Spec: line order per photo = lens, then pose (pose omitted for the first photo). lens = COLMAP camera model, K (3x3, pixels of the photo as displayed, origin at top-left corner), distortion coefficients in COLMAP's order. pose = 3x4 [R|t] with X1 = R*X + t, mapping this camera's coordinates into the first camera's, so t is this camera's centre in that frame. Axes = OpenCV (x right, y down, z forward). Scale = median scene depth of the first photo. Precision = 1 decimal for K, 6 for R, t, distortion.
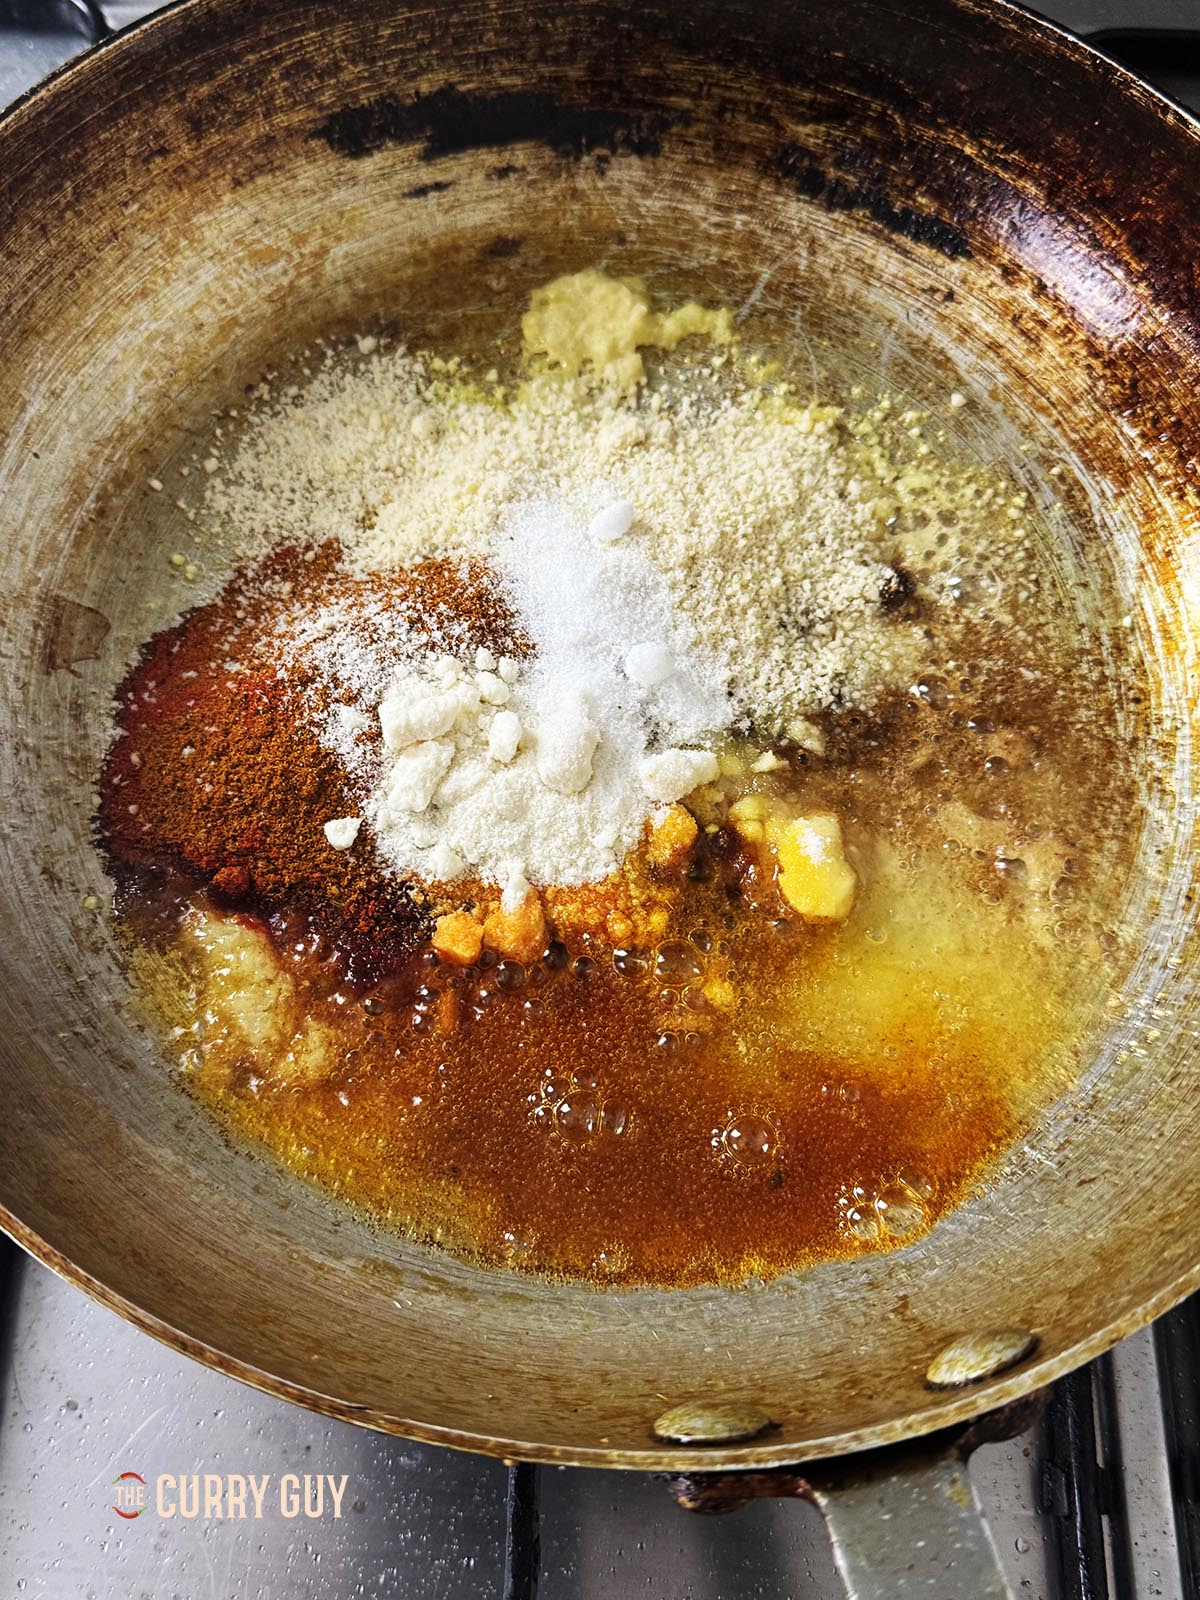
lens RADIAL K [[1714.7, 0, 602.5], [0, 1714.7, 806.1], [0, 0, 1]] dist [-0.014652, -0.043020]
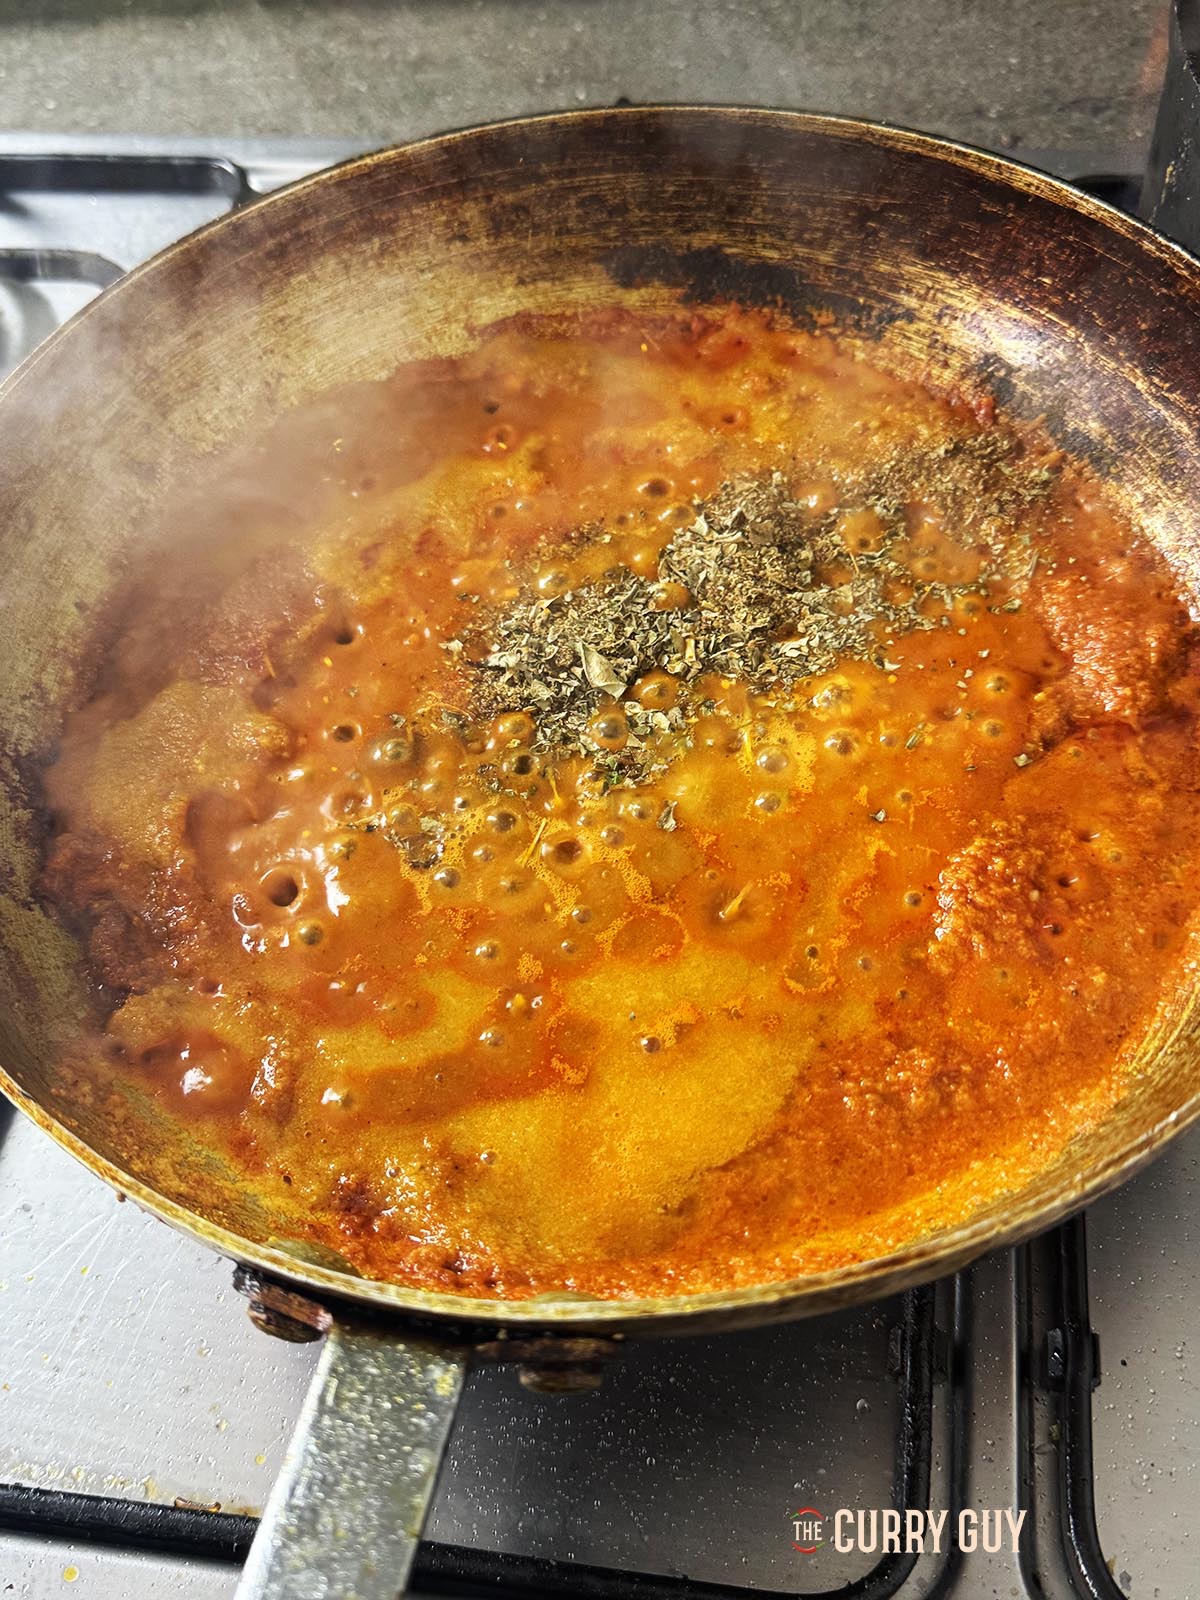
lens RADIAL K [[1682.1, 0, 597.7], [0, 1682.1, 791.4], [0, 0, 1]] dist [0.180935, -0.579415]
pose [[0.893375, 0.291140, -0.342227, 0.358237], [-0.353955, 0.925186, -0.136915, 0.117765], [0.276762, 0.243450, 0.929589, -0.020098]]
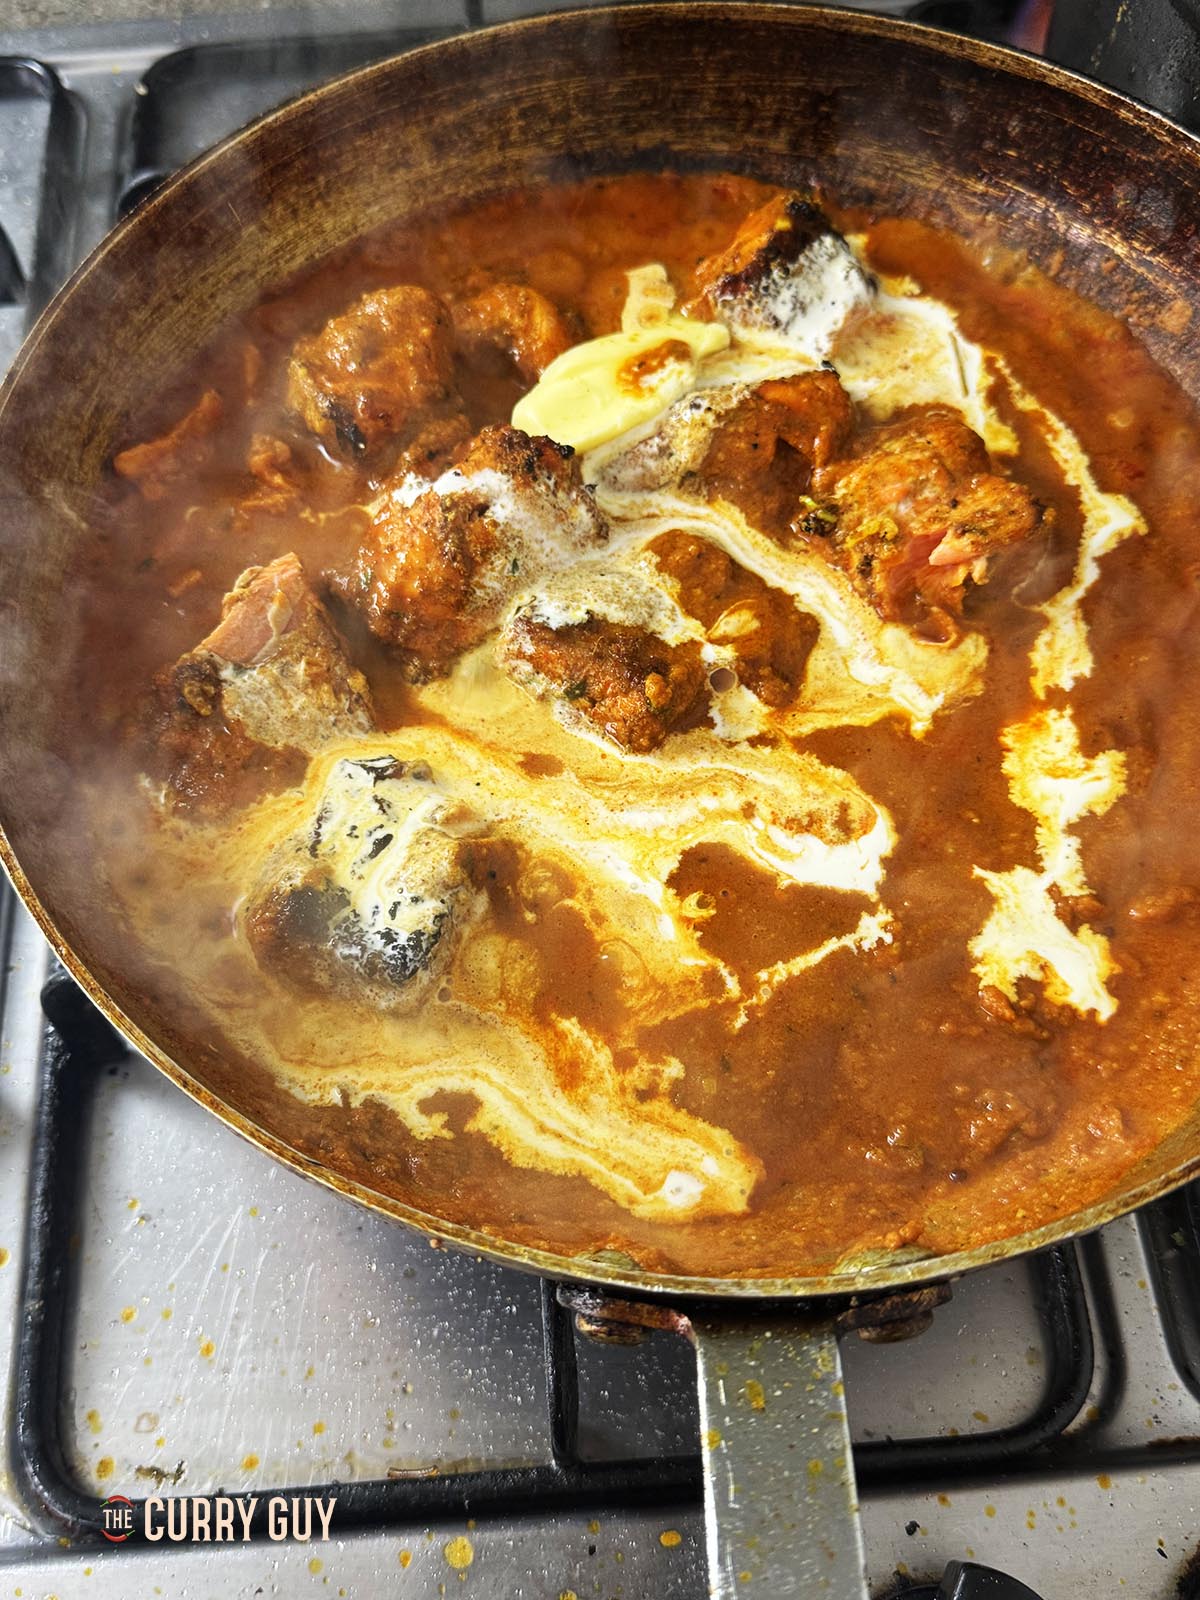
lens RADIAL K [[1693.0, 0, 572.6], [0, 1693.0, 790.6], [0, 0, 1]] dist [0.097267, -0.293025]
pose [[0.972656, 0.167670, -0.160710, 0.110283], [-0.182570, 0.979697, -0.082834, 0.110604], [0.143558, 0.109910, 0.983520, -0.085879]]
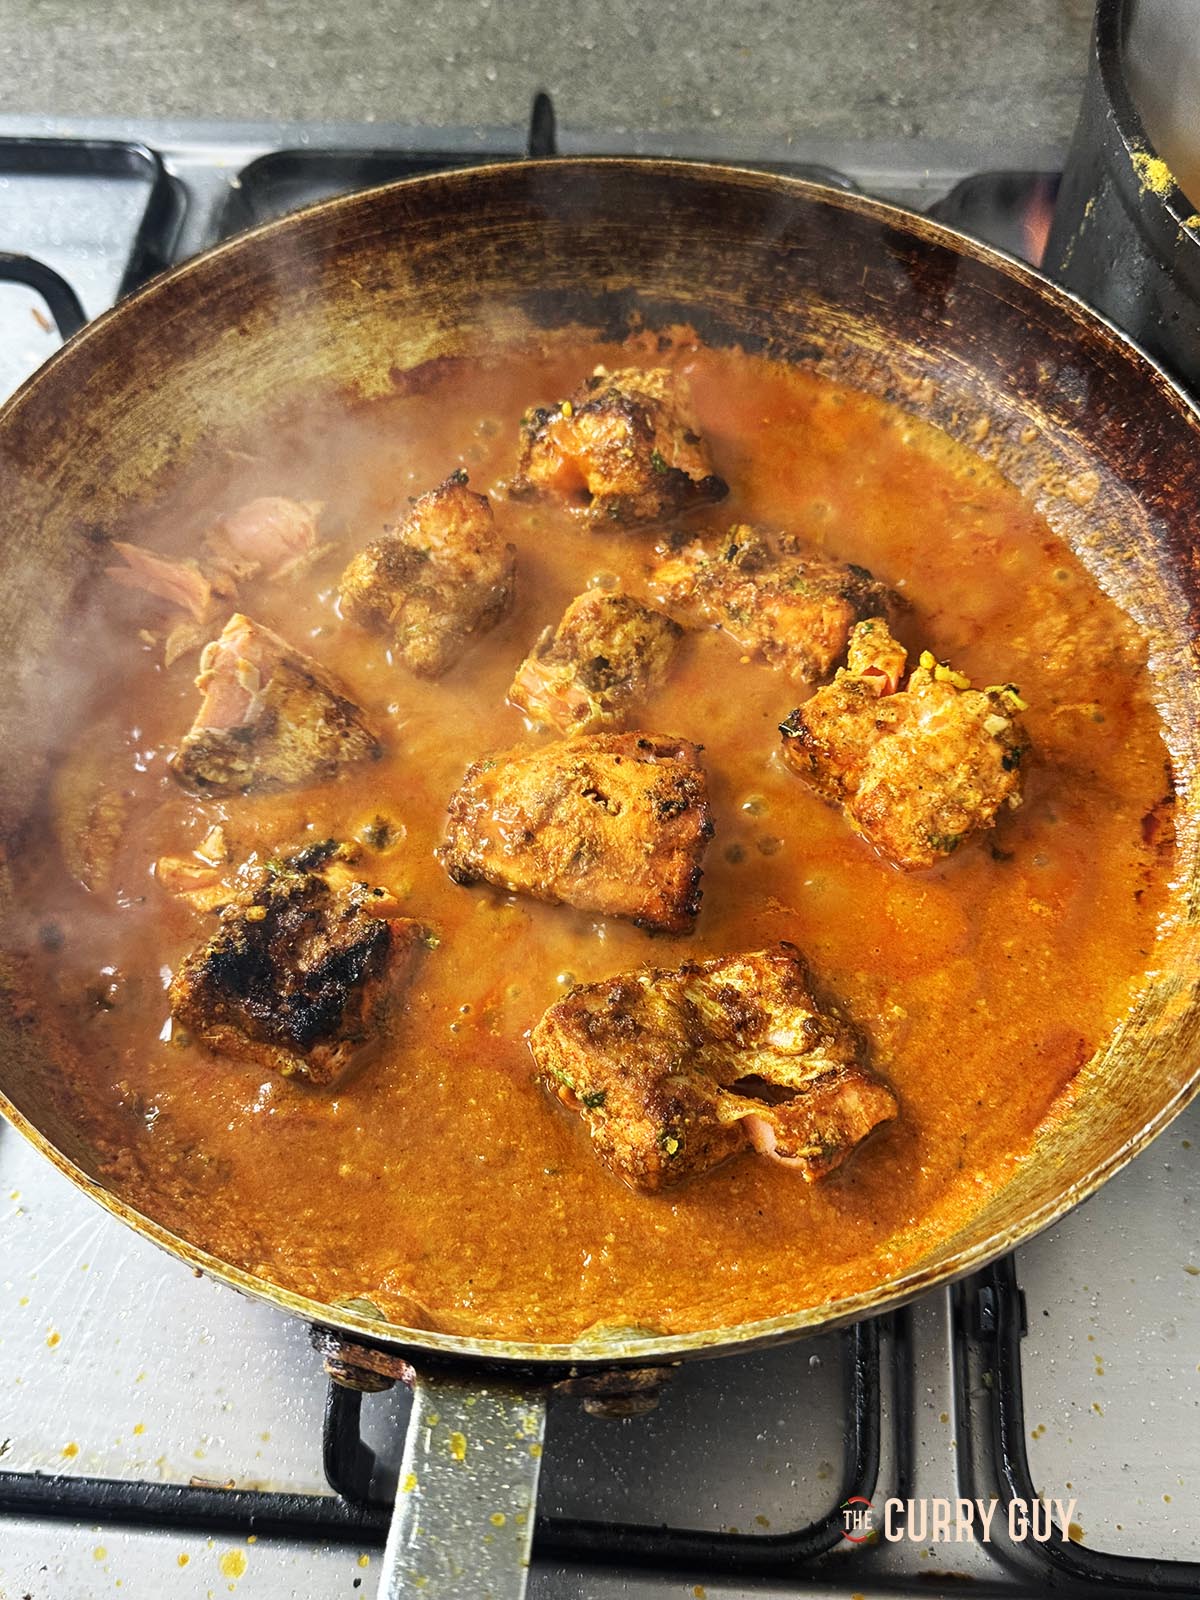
lens RADIAL K [[1679.2, 0, 600.0], [0, 1679.2, 800.0], [0, 0, 1]] dist [0.182600, -0.600643]
pose [[0.939924, 0.255580, -0.226324, 0.267034], [-0.288997, 0.948601, -0.128981, 0.092609], [0.181727, 0.186639, 0.965475, -0.114812]]
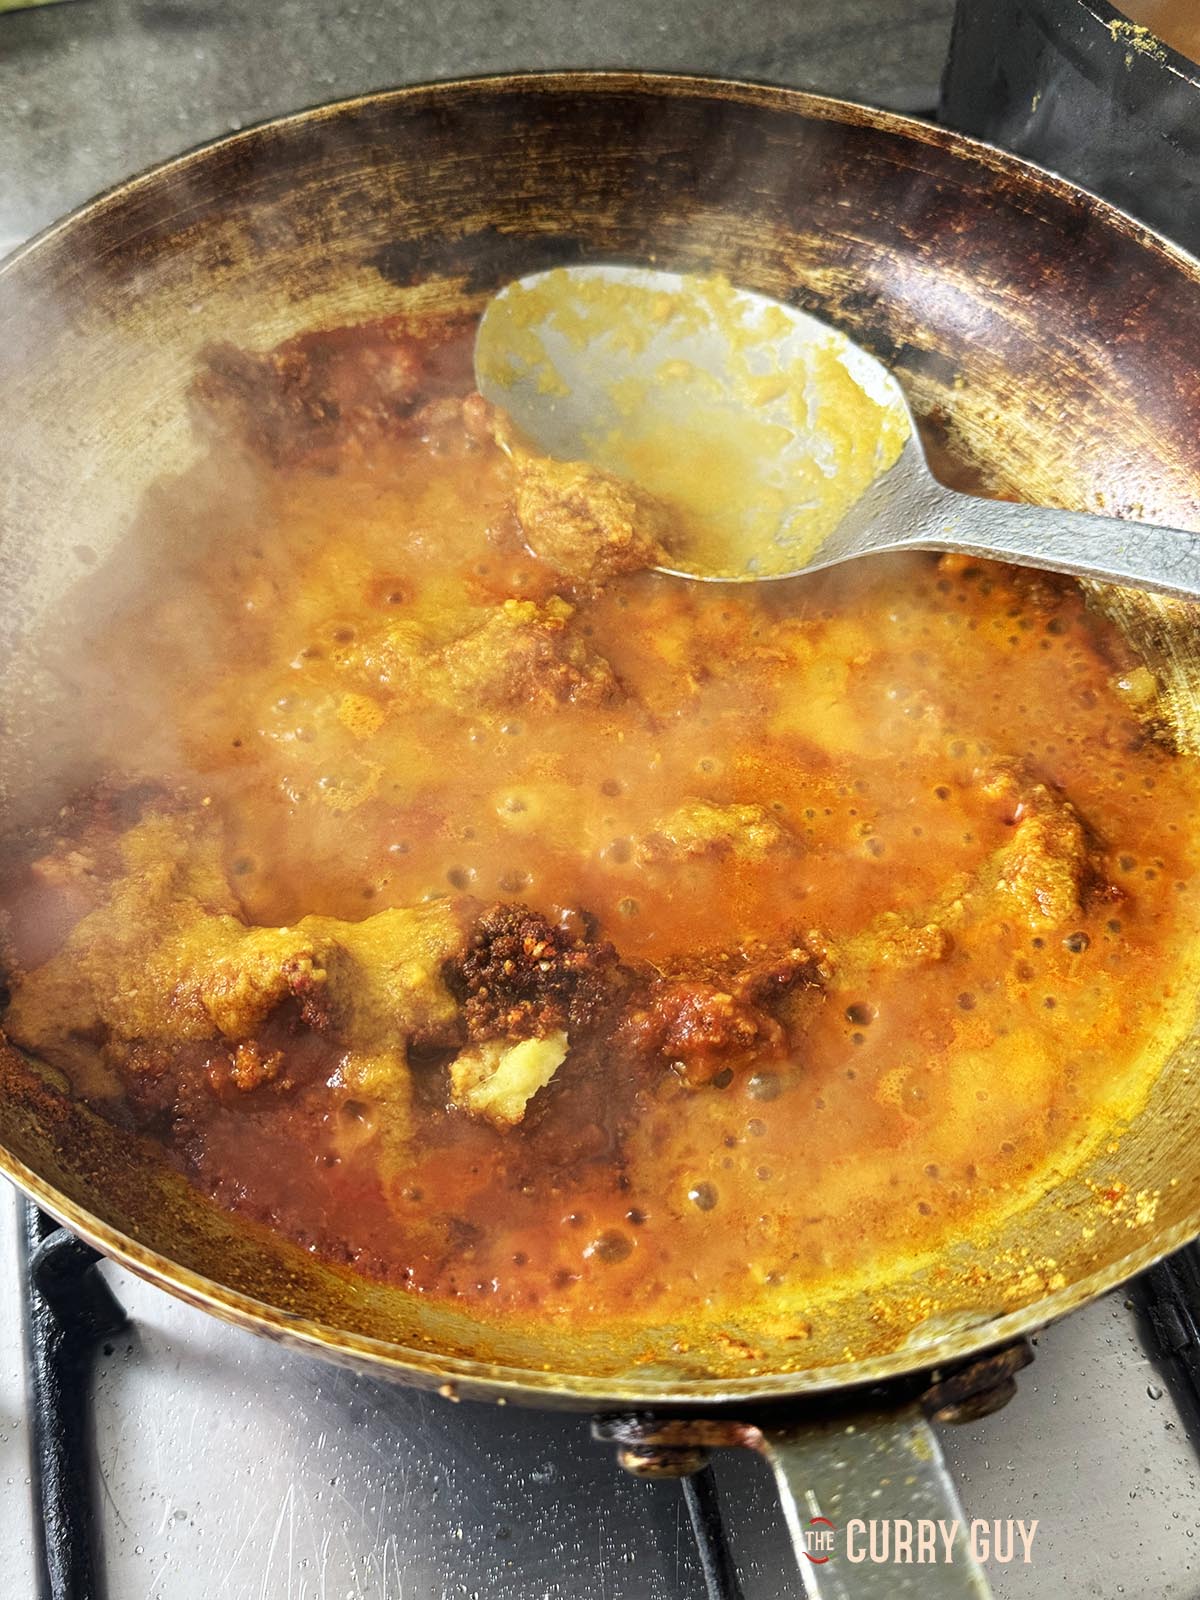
lens RADIAL K [[1682.1, 0, 597.7], [0, 1682.1, 791.4], [0, 0, 1]] dist [0.180935, -0.579415]
pose [[0.998529, 0.034233, -0.042051, 0.039099], [-0.042220, 0.977472, -0.206799, 0.166035], [0.034025, 0.208270, 0.977479, -0.000141]]
